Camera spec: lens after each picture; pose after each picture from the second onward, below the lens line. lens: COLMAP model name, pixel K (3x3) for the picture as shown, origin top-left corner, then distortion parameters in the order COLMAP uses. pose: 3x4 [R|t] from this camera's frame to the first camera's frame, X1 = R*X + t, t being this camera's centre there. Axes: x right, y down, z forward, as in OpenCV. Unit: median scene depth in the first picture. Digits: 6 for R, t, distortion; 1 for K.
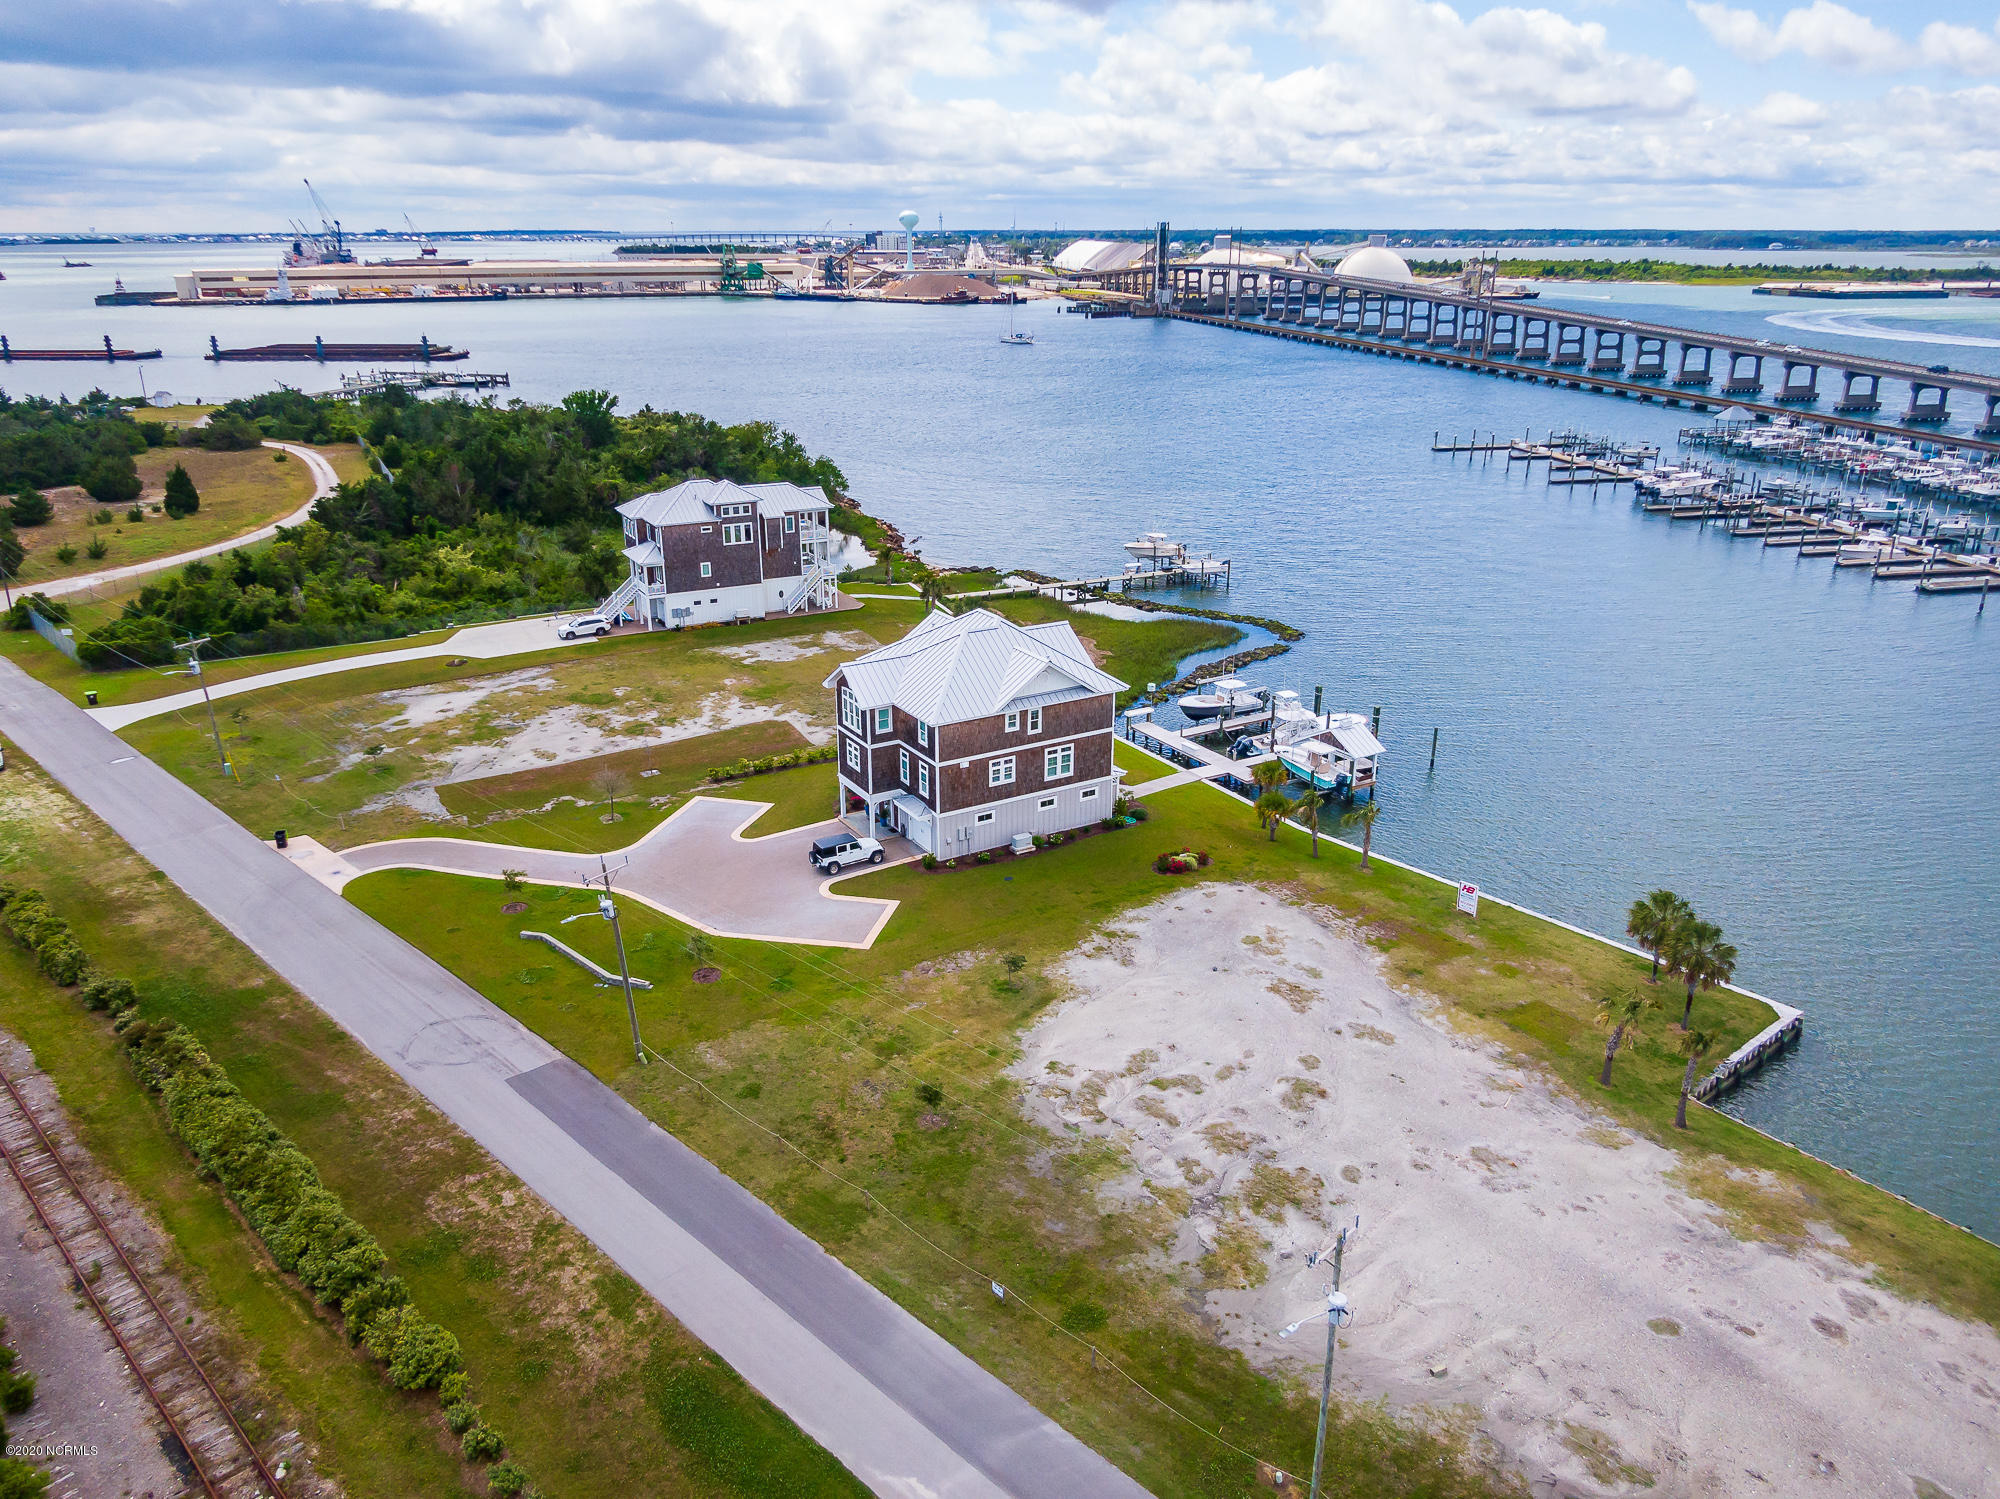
lens RADIAL K [[1432.3, 0, 1006.5], [0, 1432.3, 747.4], [0, 0, 1]] dist [0.050871, -0.076667]
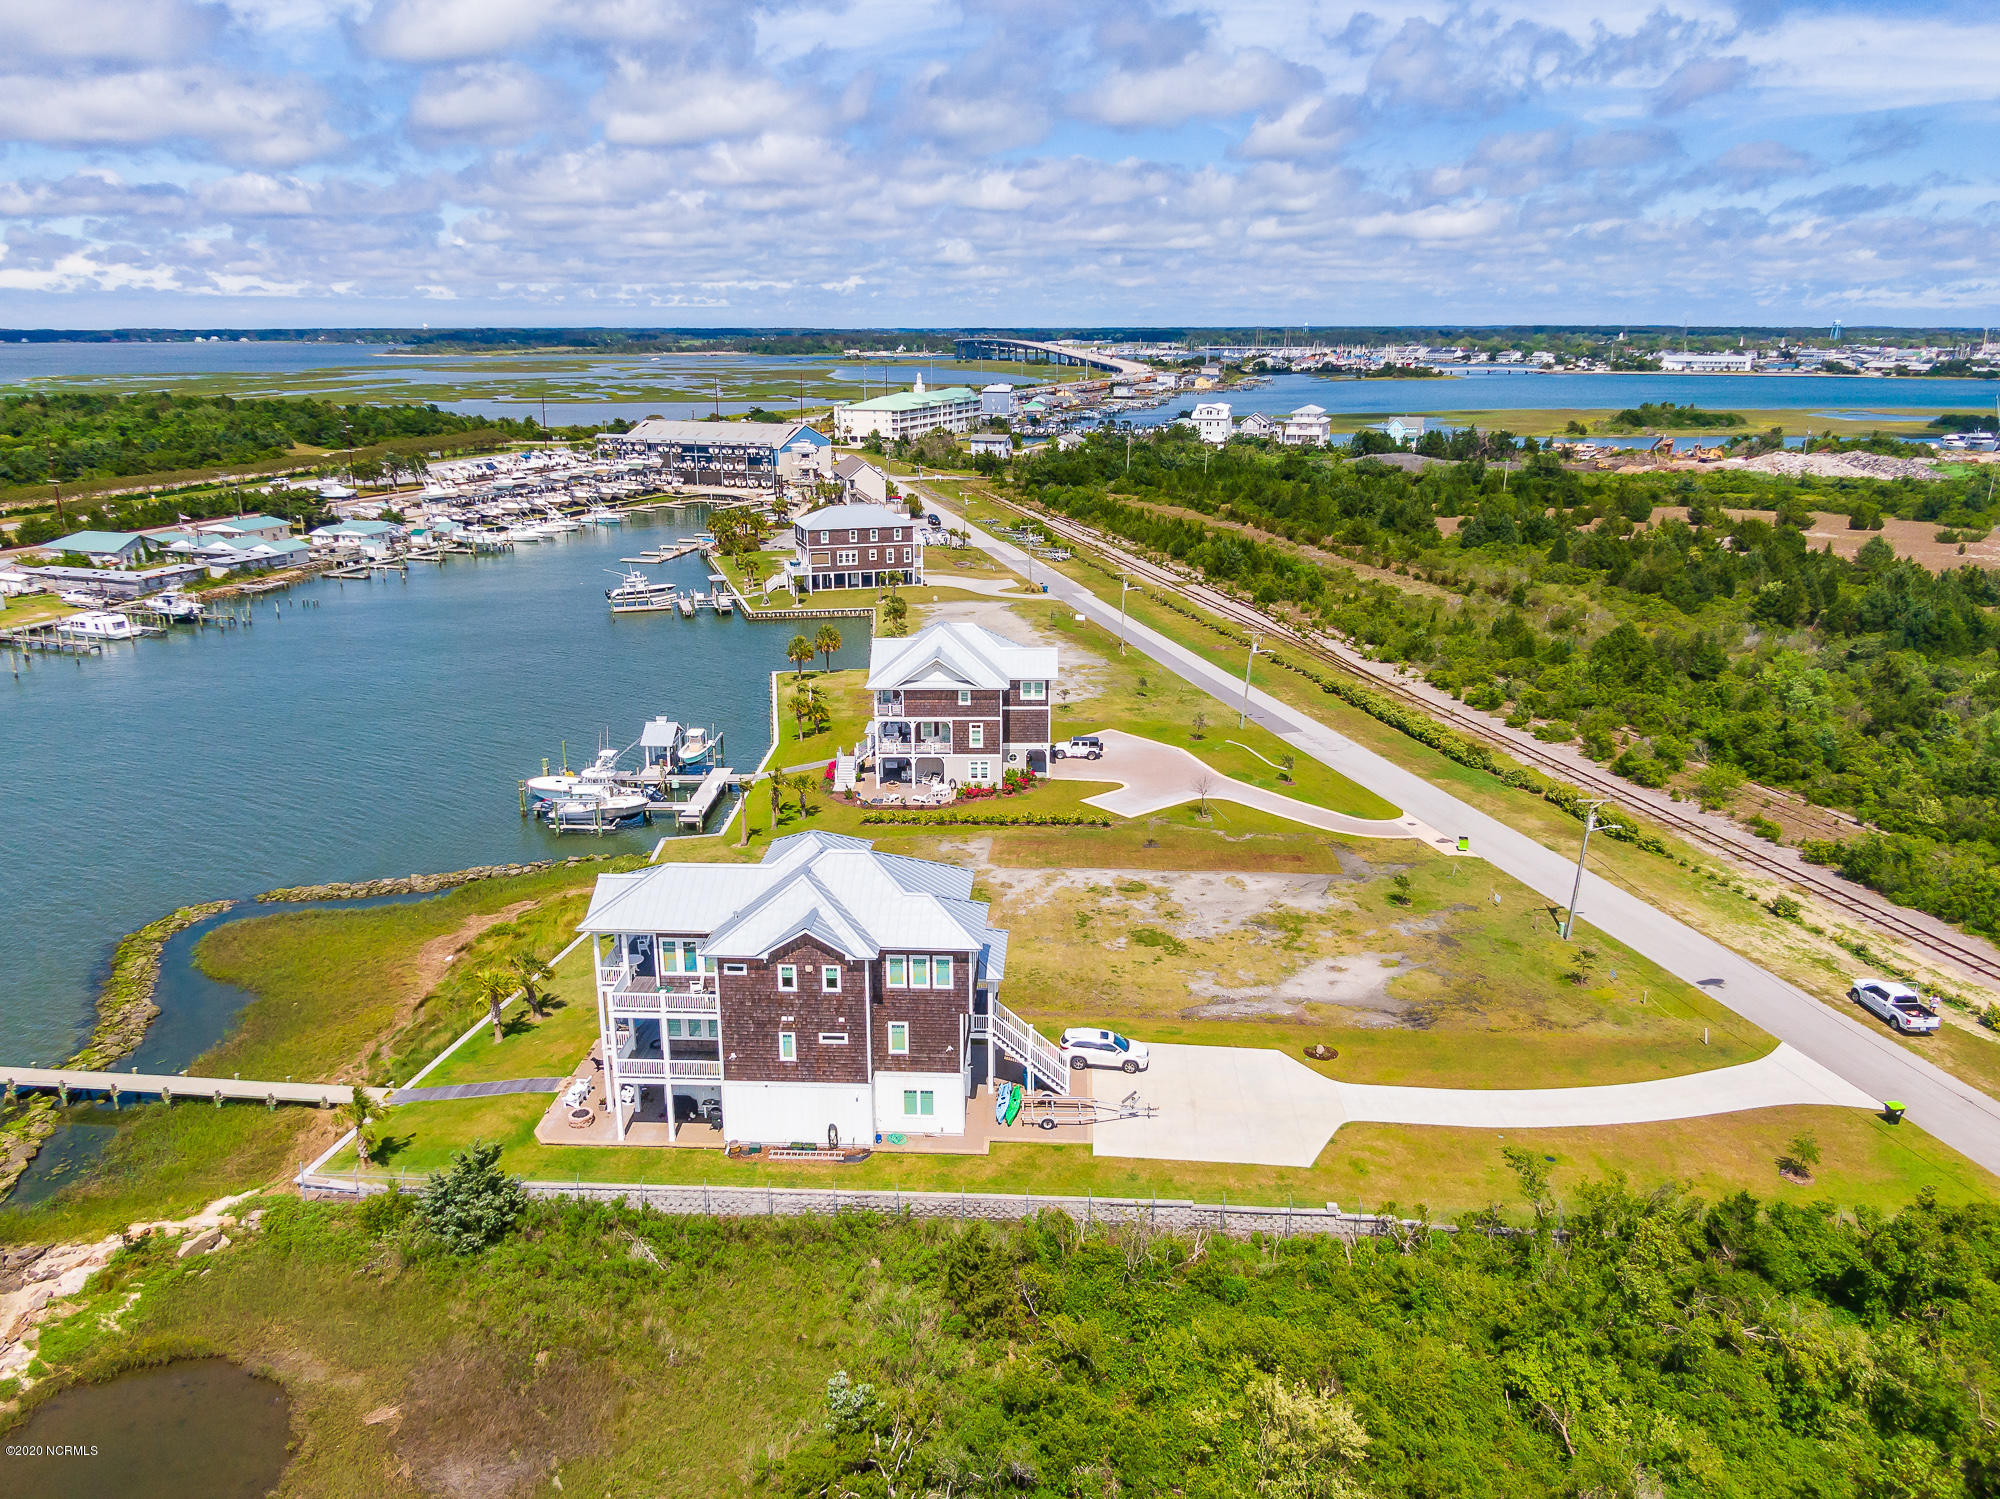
lens RADIAL K [[1483.3, 0, 1000.0], [0, 1483.3, 749.5], [0, 0, 1]] dist [0.068488, -0.089662]
pose [[-0.841291, -0.149896, 0.519384, -0.511347], [0.179298, 0.829028, 0.529684, -0.462859], [-0.509981, 0.538743, -0.670578, 1.254508]]
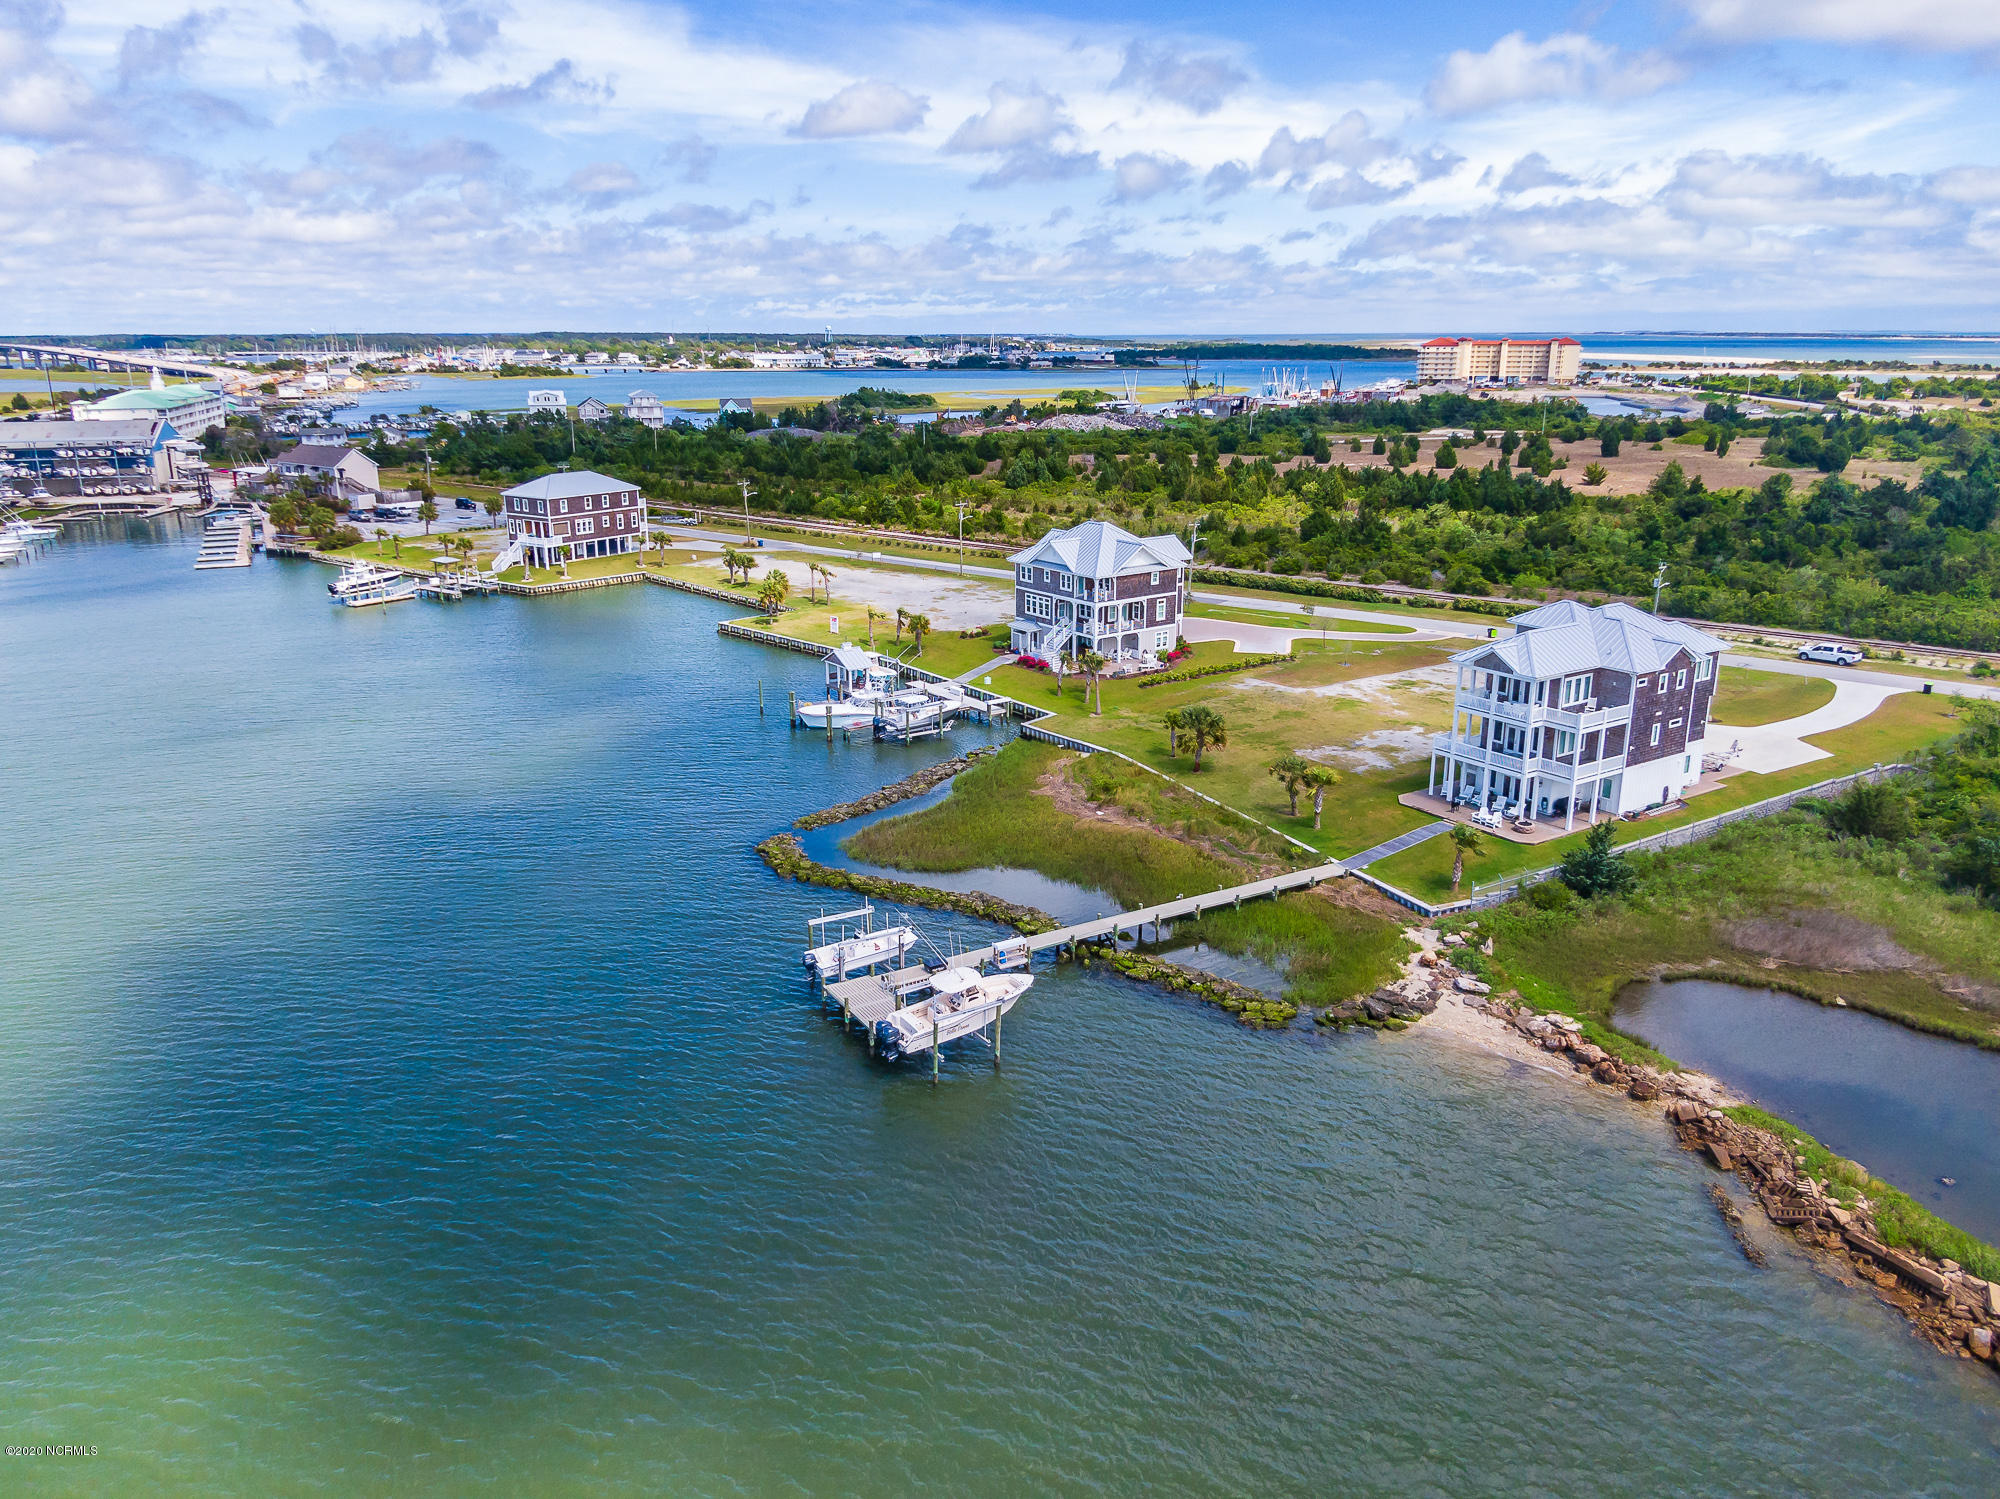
lens RADIAL K [[1450.2, 0, 1006.0], [0, 1450.2, 771.3], [0, 0, 1]] dist [0.041100, -0.054807]
pose [[-0.997001, 0.023696, -0.073673, 0.133536], [-0.024573, 0.805781, 0.591703, -0.520765], [0.073385, 0.591739, -0.802782, 1.550365]]
